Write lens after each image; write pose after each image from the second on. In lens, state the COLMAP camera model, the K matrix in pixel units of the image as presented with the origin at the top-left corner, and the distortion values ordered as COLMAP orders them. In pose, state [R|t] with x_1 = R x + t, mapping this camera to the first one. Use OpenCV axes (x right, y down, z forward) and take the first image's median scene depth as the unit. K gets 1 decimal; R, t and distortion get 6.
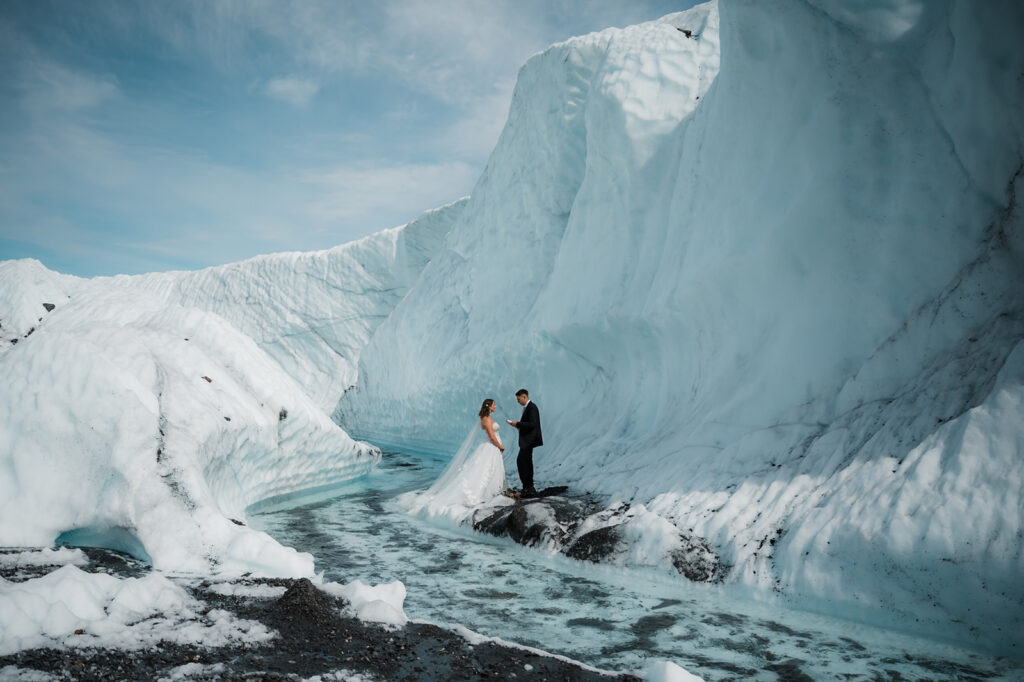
lens RADIAL K [[805.0, 0, 487.8], [0, 805.0, 316.5], [0, 0, 1]] dist [-0.078046, 0.005748]
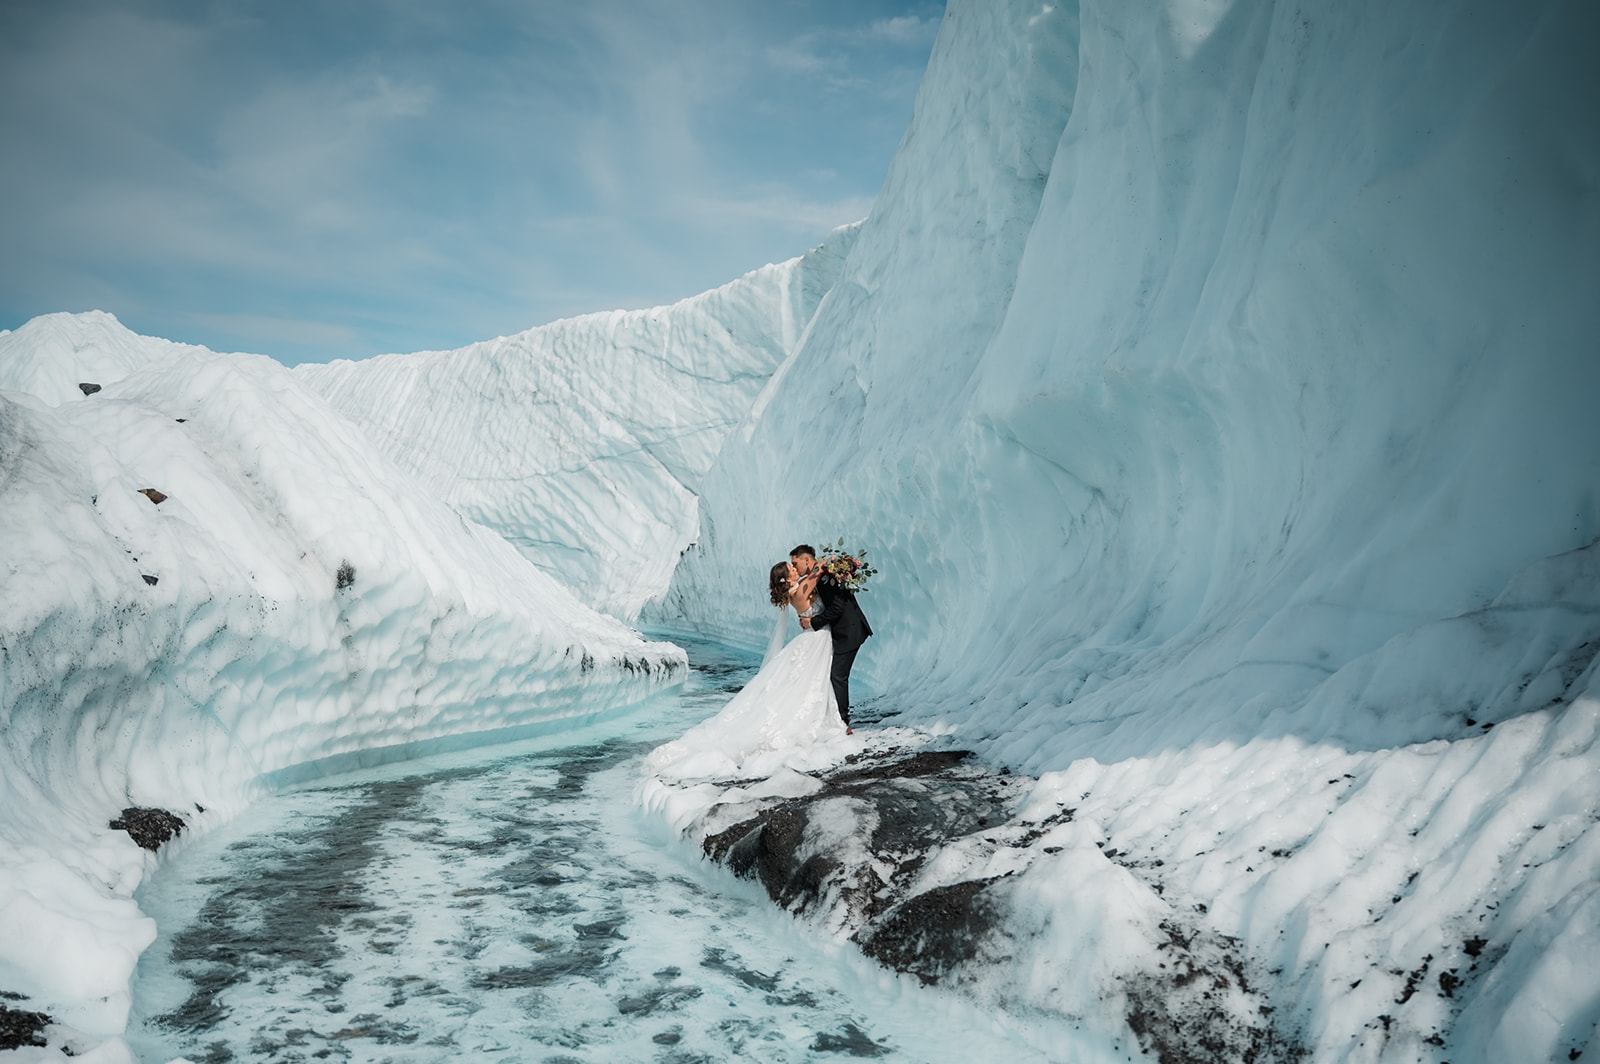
lens RADIAL K [[1361.1, 0, 797.4], [0, 1361.1, 521.4], [0, 0, 1]] dist [-0.066063, 0.047613]
pose [[0.989725, 0.004846, -0.142902, 0.065181], [0.003892, 0.998142, 0.060807, 0.027022], [0.142931, -0.060738, 0.987867, 0.165340]]
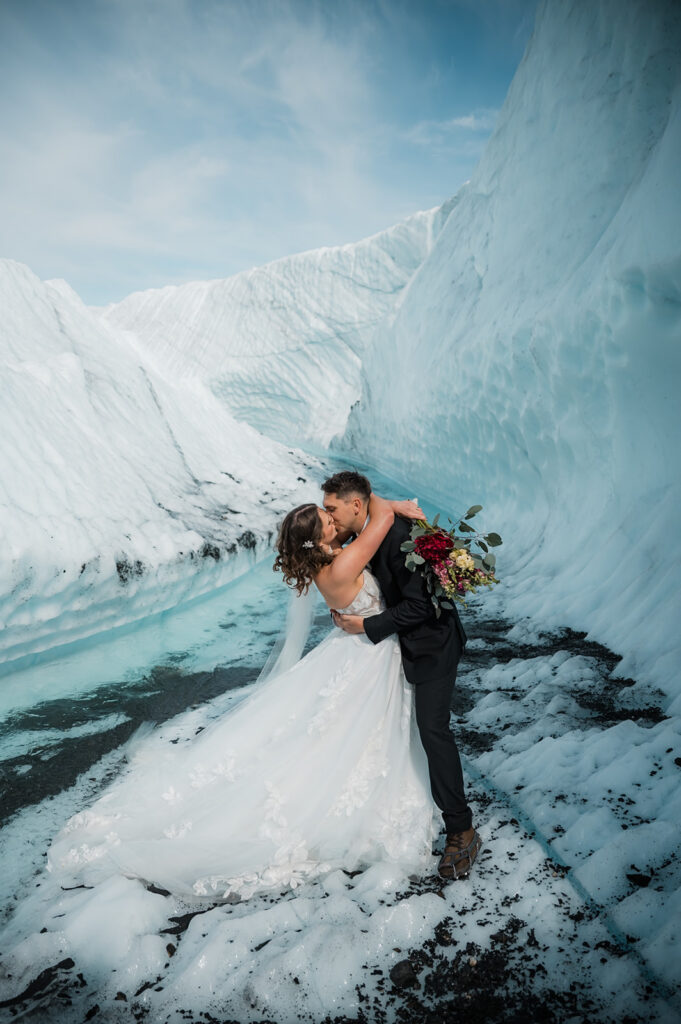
lens RADIAL K [[727.0, 0, 314.5], [0, 727.0, 499.8], [0, 0, 1]] dist [-0.107013, 0.039721]
pose [[0.949913, 0.063340, -0.306029, 0.031482], [0.006079, 0.975315, 0.220733, 0.041896], [0.312456, -0.211538, 0.926080, 0.545993]]
